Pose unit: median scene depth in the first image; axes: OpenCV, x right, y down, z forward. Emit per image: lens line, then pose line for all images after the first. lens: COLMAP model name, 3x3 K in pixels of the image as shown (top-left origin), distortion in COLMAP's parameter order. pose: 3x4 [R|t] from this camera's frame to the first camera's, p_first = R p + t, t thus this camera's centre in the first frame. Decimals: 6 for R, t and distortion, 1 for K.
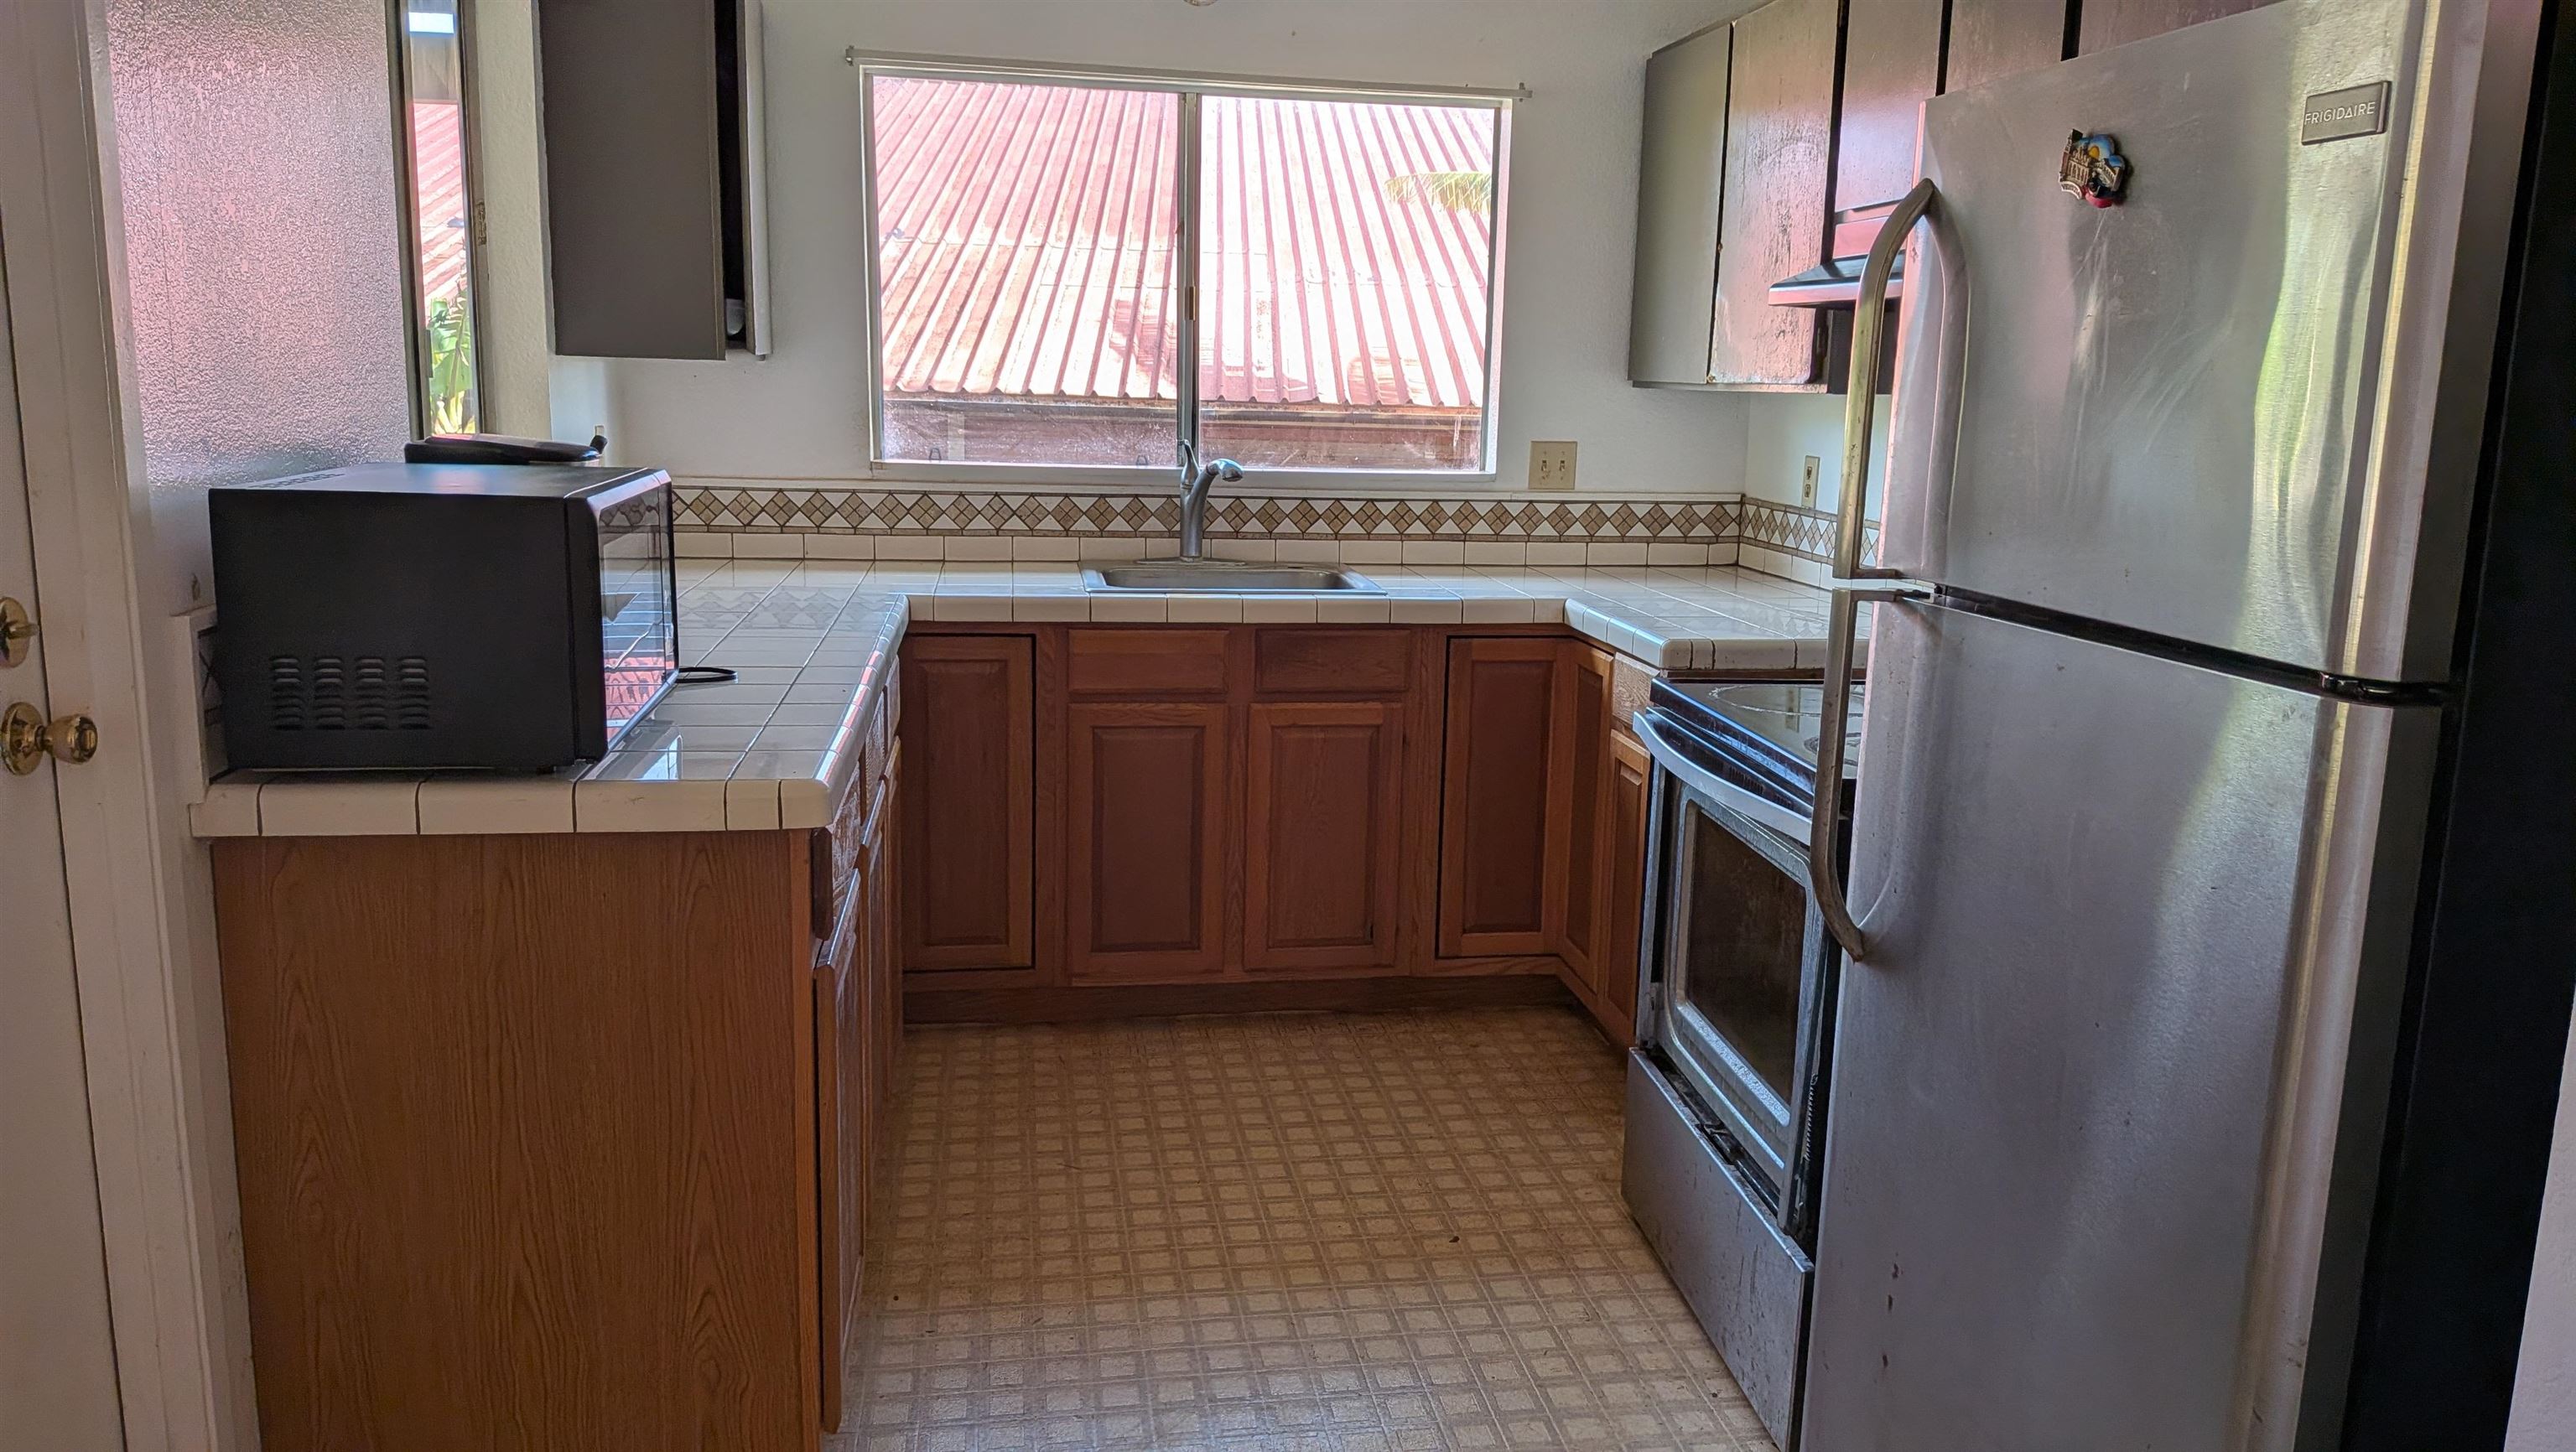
lens RADIAL K [[1940.2, 0, 1290.7], [0, 1940.2, 727.6], [0, 0, 1]] dist [0.059115, -0.098552]
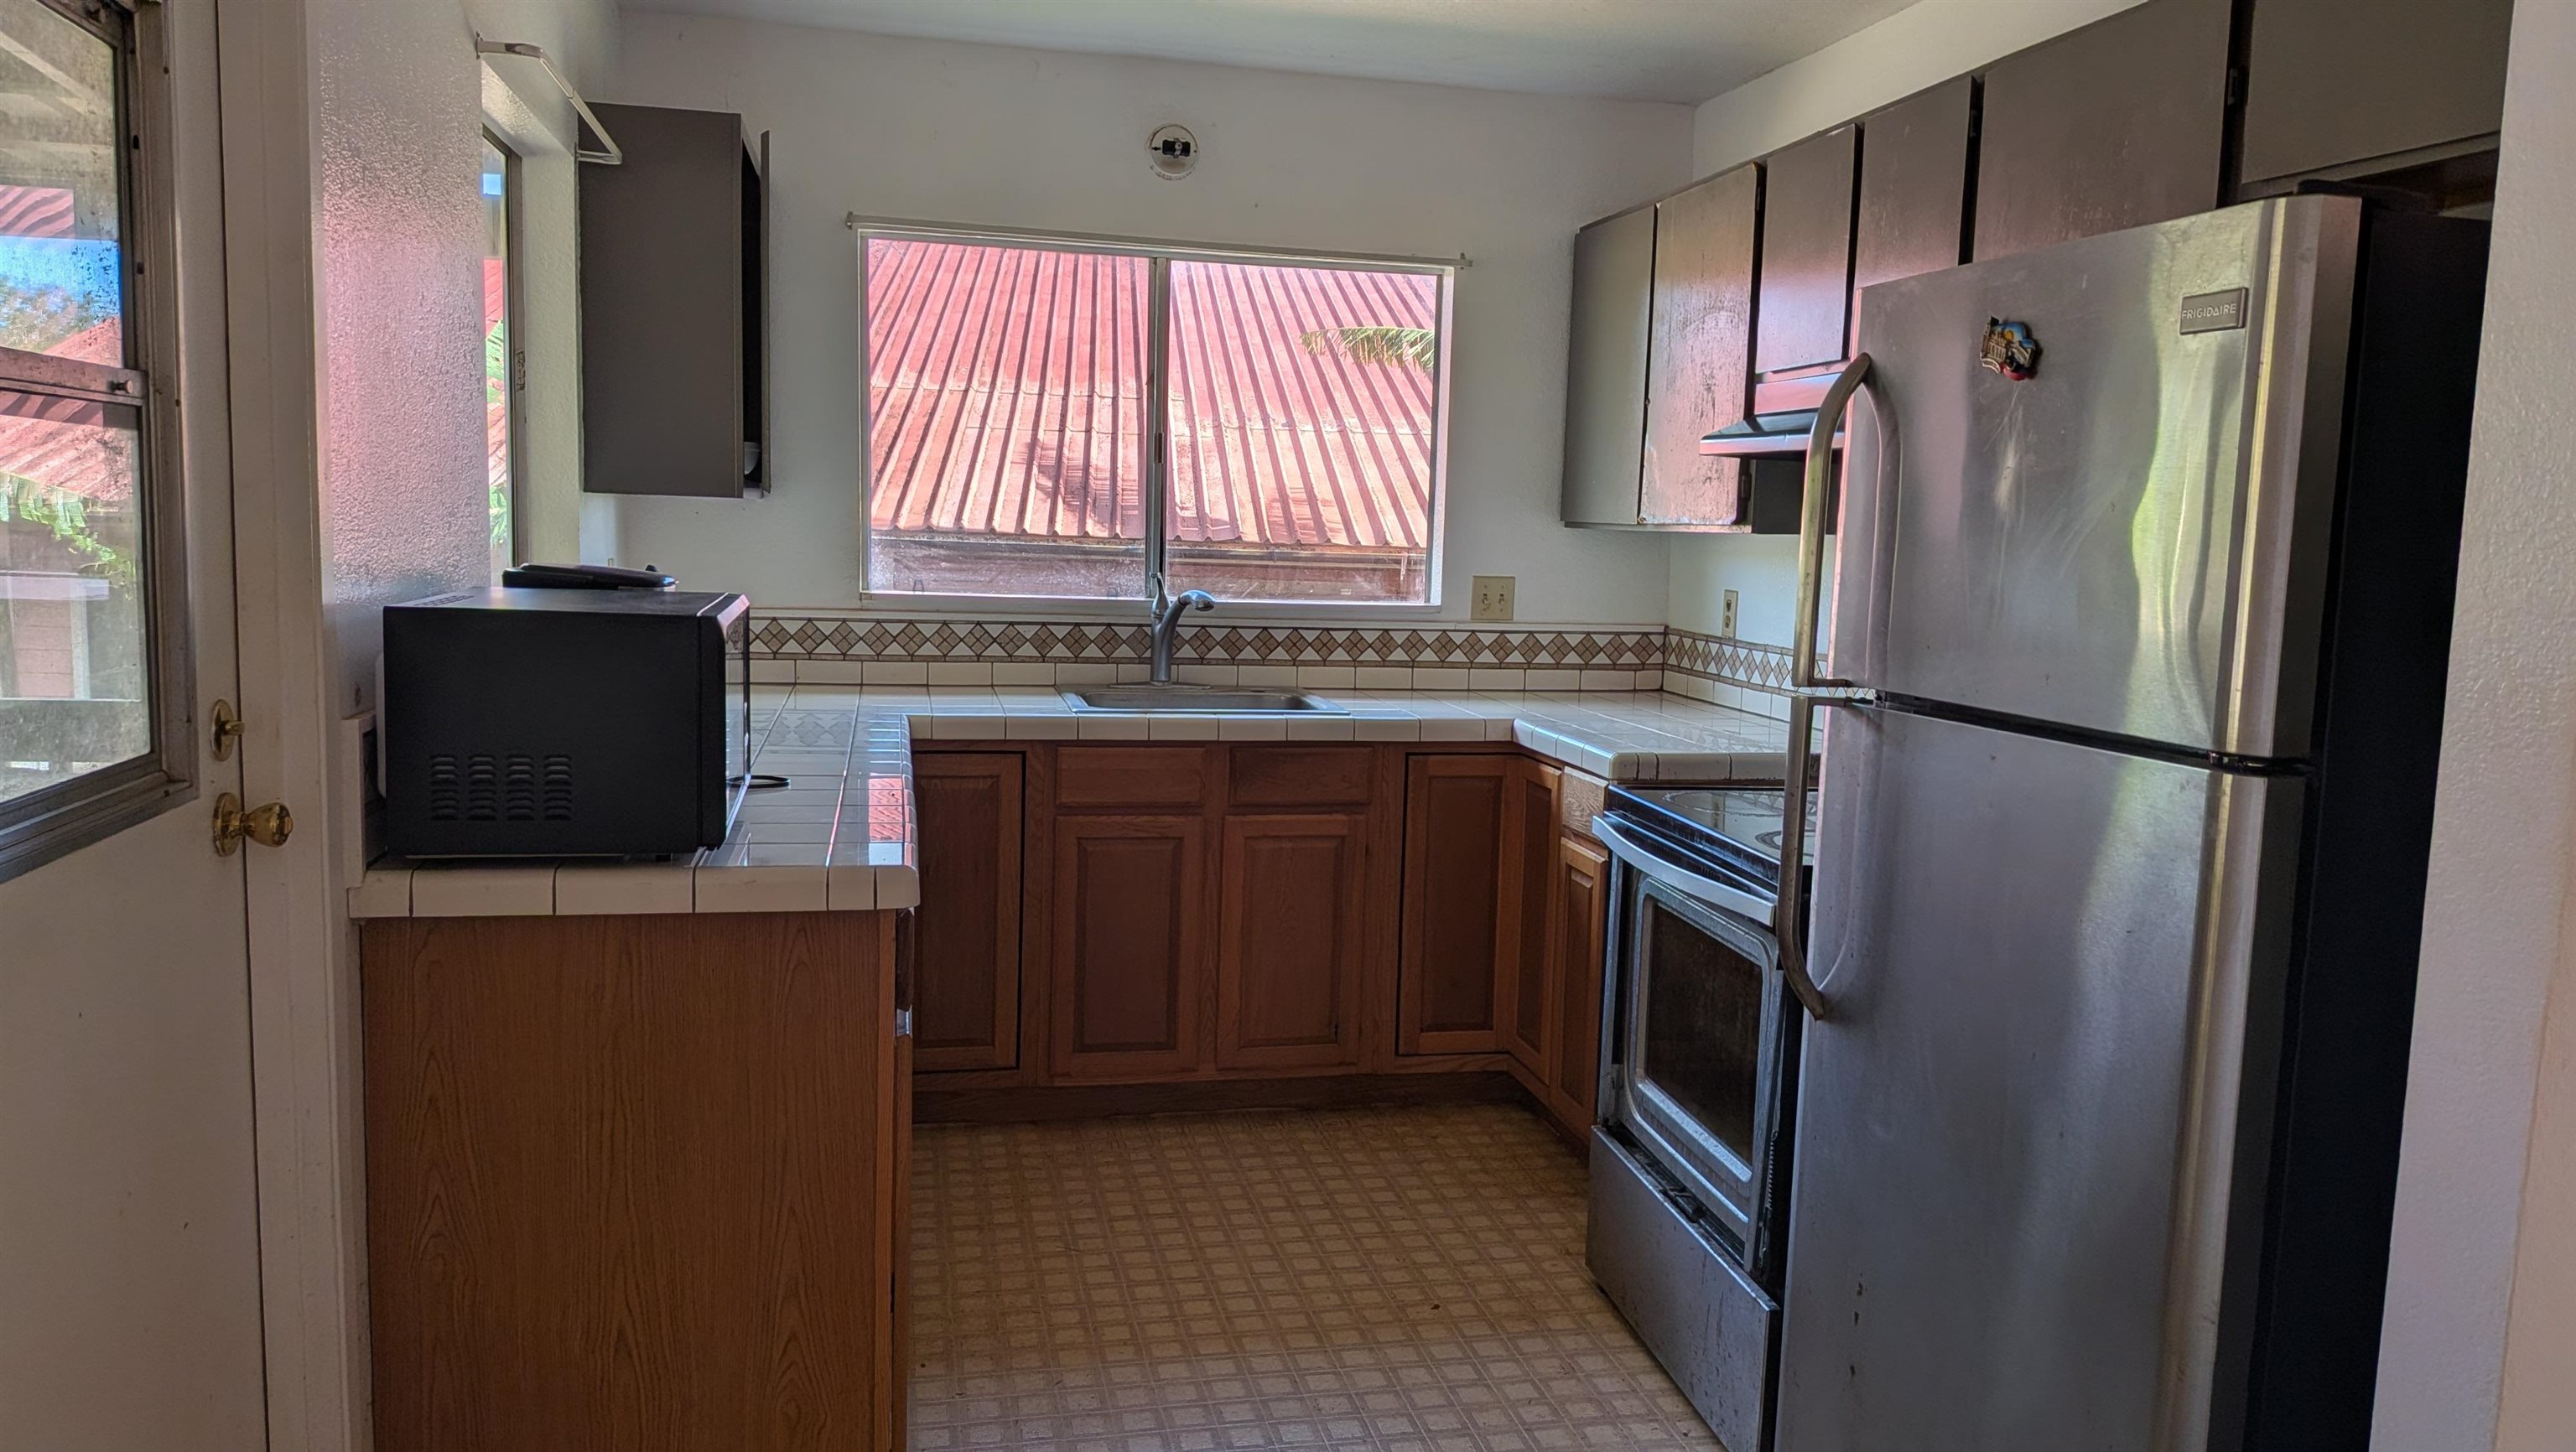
lens RADIAL K [[1940.2, 0, 1288.5], [0, 1940.2, 727.8], [0, 0, 1]] dist [0.059115, -0.098552]
pose [[0.998407, -0.000751, 0.056426, -0.056611], [0.004750, 0.997481, -0.070773, 0.018397], [-0.056231, 0.070929, 0.995895, -0.091497]]
